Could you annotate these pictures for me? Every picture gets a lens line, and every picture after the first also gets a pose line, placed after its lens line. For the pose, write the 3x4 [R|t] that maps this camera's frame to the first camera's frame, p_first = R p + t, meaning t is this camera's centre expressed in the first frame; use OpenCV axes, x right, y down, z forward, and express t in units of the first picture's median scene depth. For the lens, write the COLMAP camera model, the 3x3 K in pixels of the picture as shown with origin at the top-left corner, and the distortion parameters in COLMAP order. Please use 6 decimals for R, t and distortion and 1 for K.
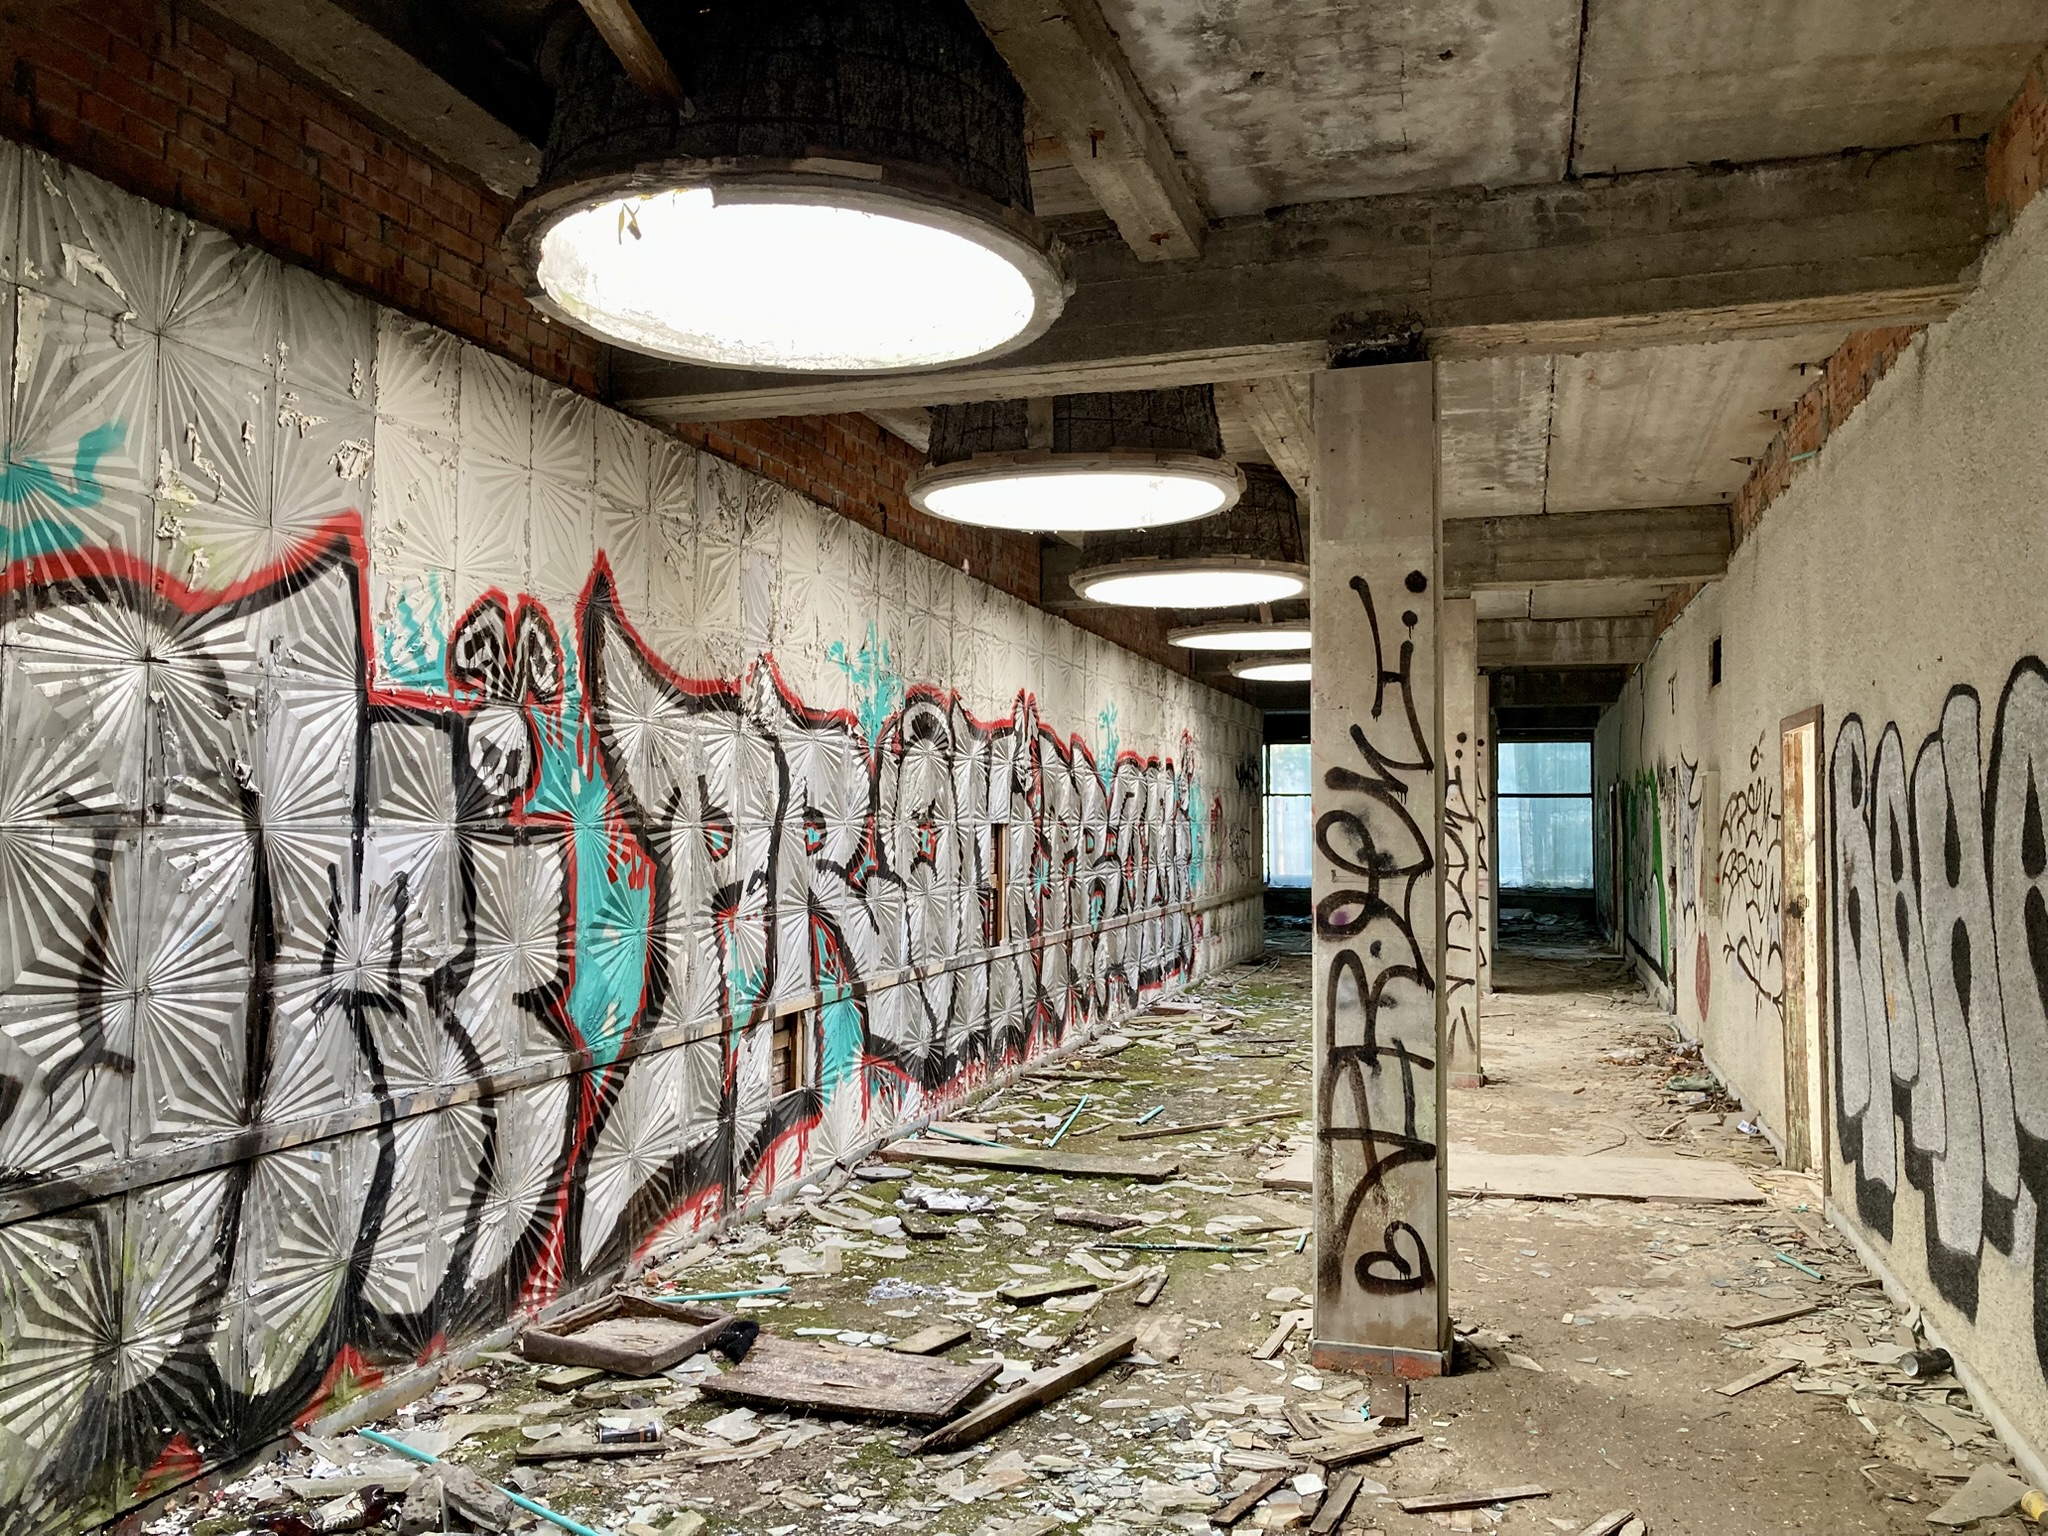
lens RADIAL K [[1659.6, 0, 1016.9], [0, 1659.6, 764.8], [0, 0, 1]] dist [0.018692, 0.002264]
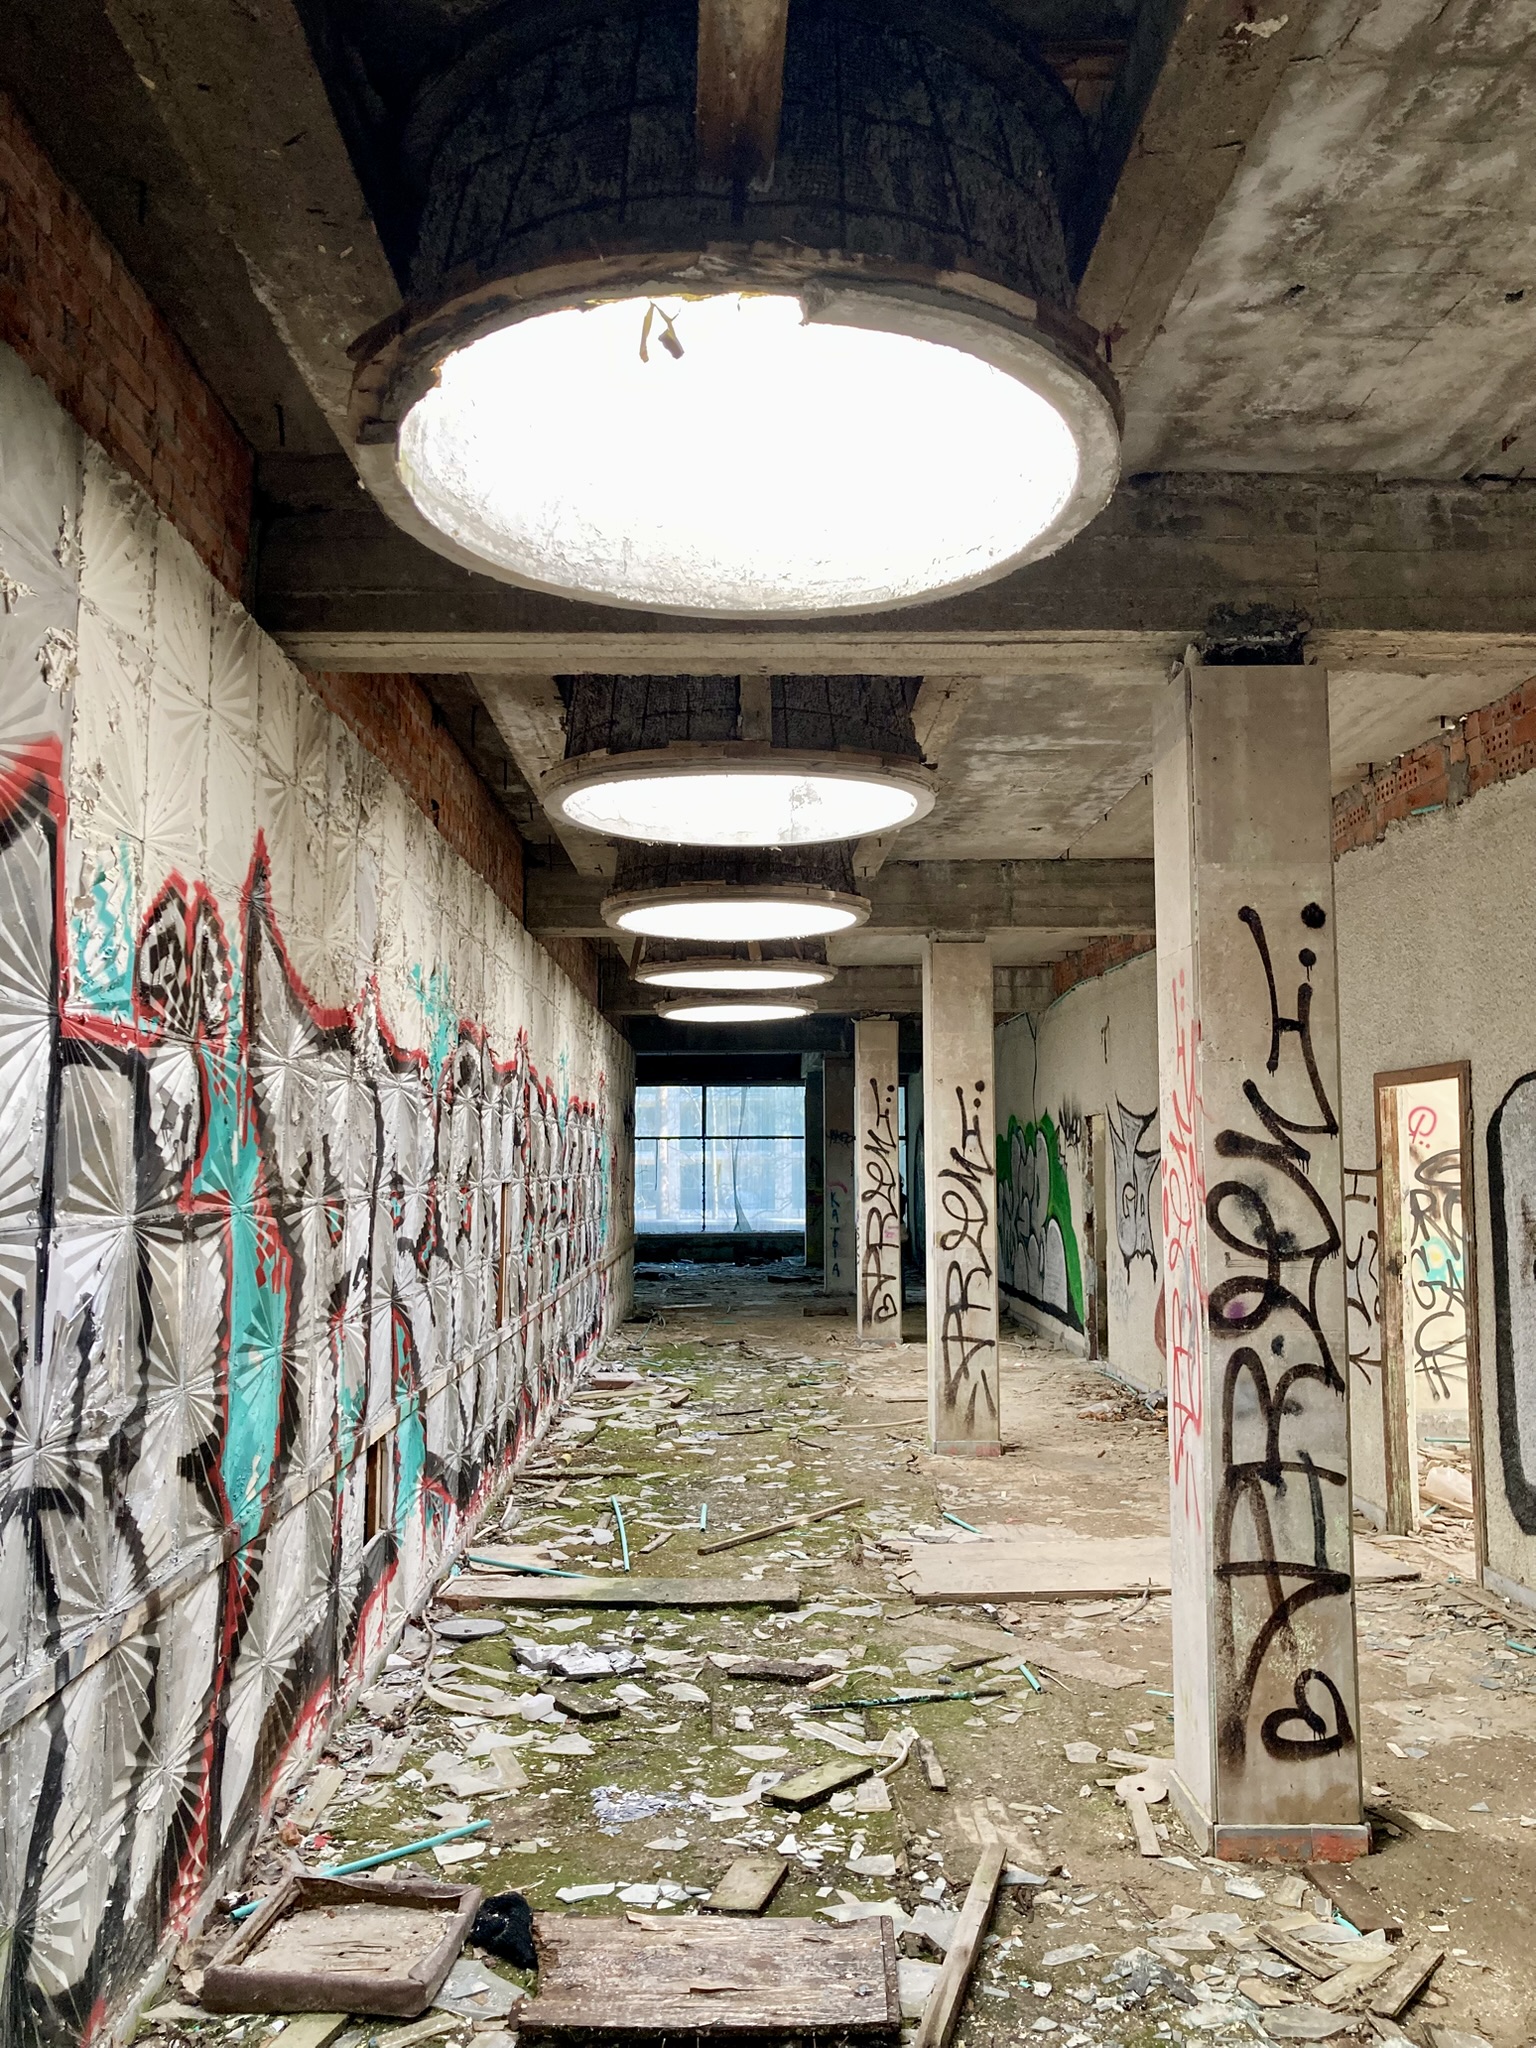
lens RADIAL K [[1659.6, 0, 771.9], [0, 1659.6, 1033.8], [0, 0, 1]] dist [0.018692, 0.002264]
pose [[0.948300, 0.018308, 0.316848, -0.294272], [-0.004986, 0.999071, -0.042808, -0.010034], [-0.317338, 0.039015, 0.947510, 0.264861]]
